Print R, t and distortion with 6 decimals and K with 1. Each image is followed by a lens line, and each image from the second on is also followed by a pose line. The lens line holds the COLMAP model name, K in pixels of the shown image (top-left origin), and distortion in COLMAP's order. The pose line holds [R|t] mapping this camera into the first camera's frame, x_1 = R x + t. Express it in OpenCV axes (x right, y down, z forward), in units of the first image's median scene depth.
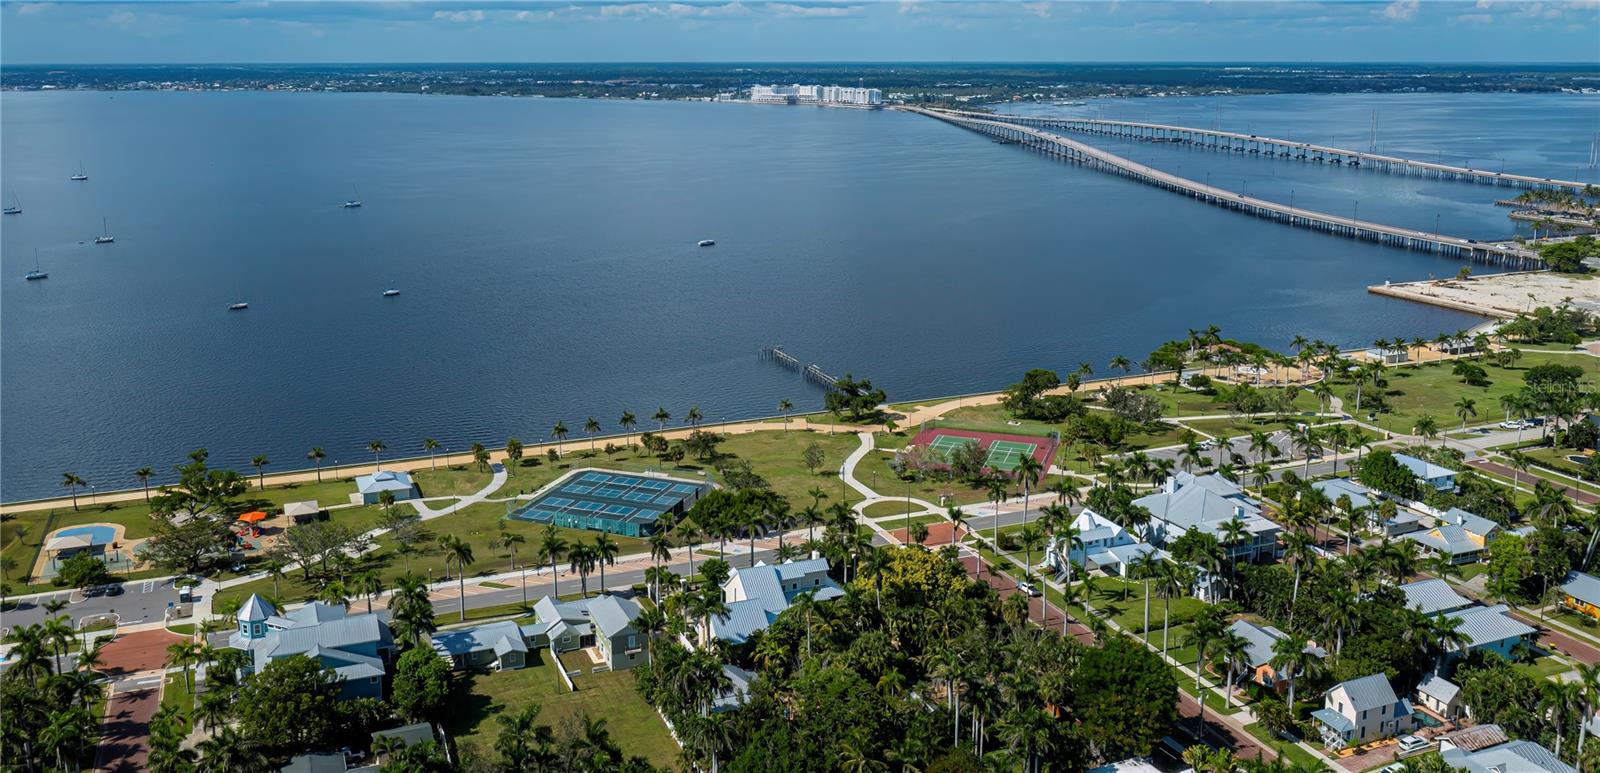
lens RADIAL K [[1271.6, 0, 792.4], [0, 1271.6, 384.7], [0, 0, 1]] dist [-0.006108, -0.000043]
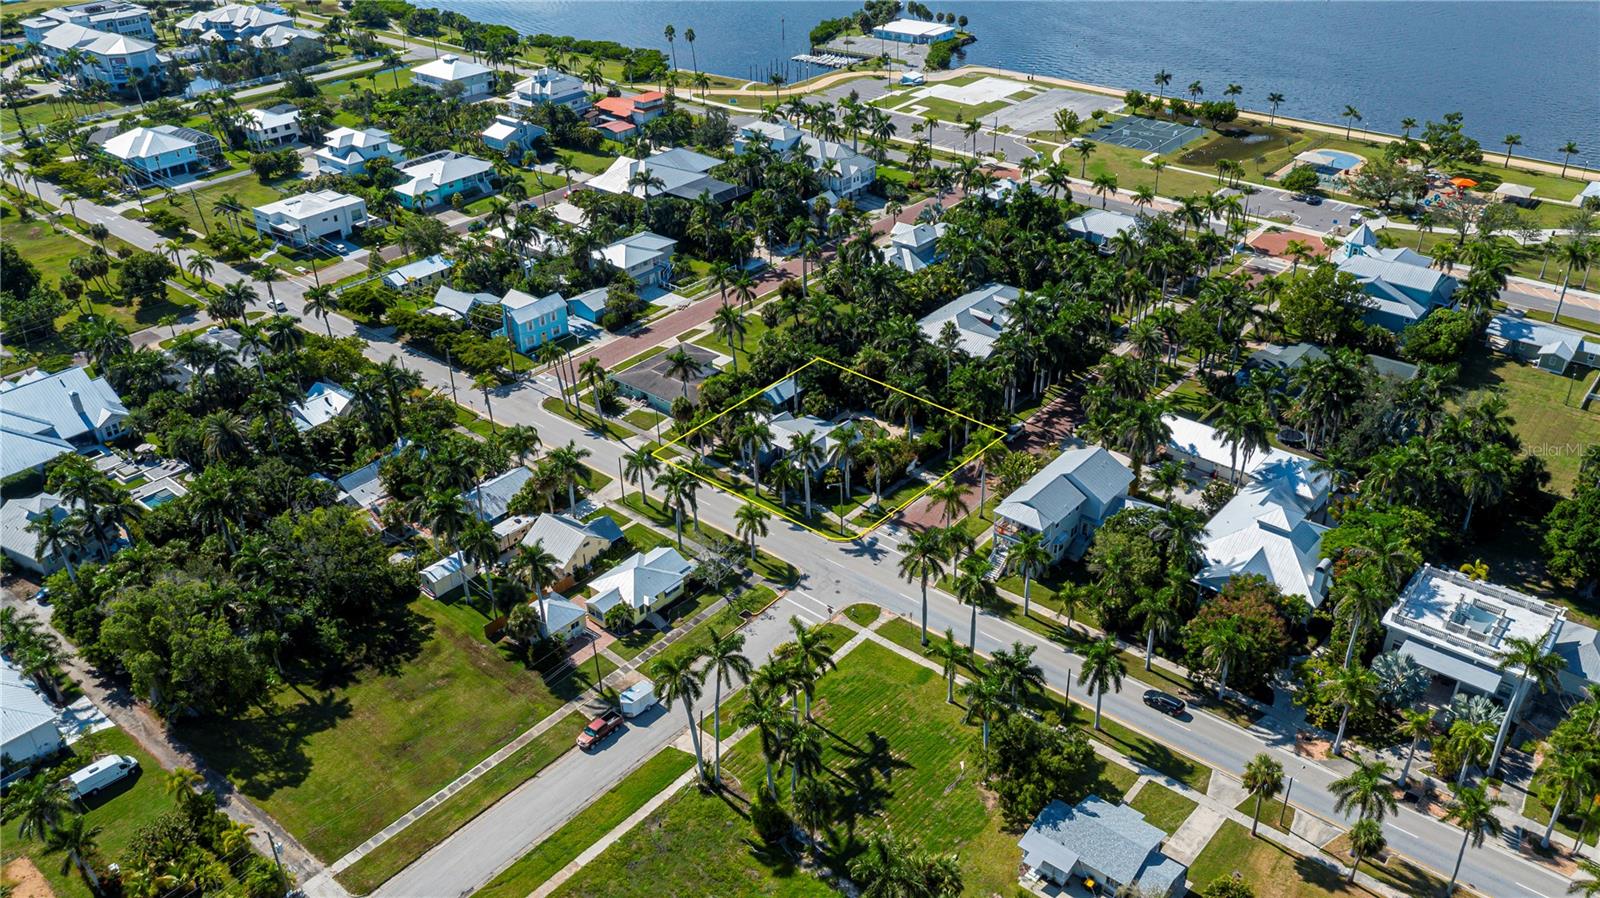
lens RADIAL K [[1250.3, 0, 803.4], [0, 1250.3, 444.7], [0, 0, 1]] dist [-0.024848, 0.018684]
pose [[0.439819, 0.434004, -0.786257, 0.259355], [-0.193130, 0.900704, 0.389144, 0.001107], [0.877075, -0.019303, 0.479966, -0.012241]]
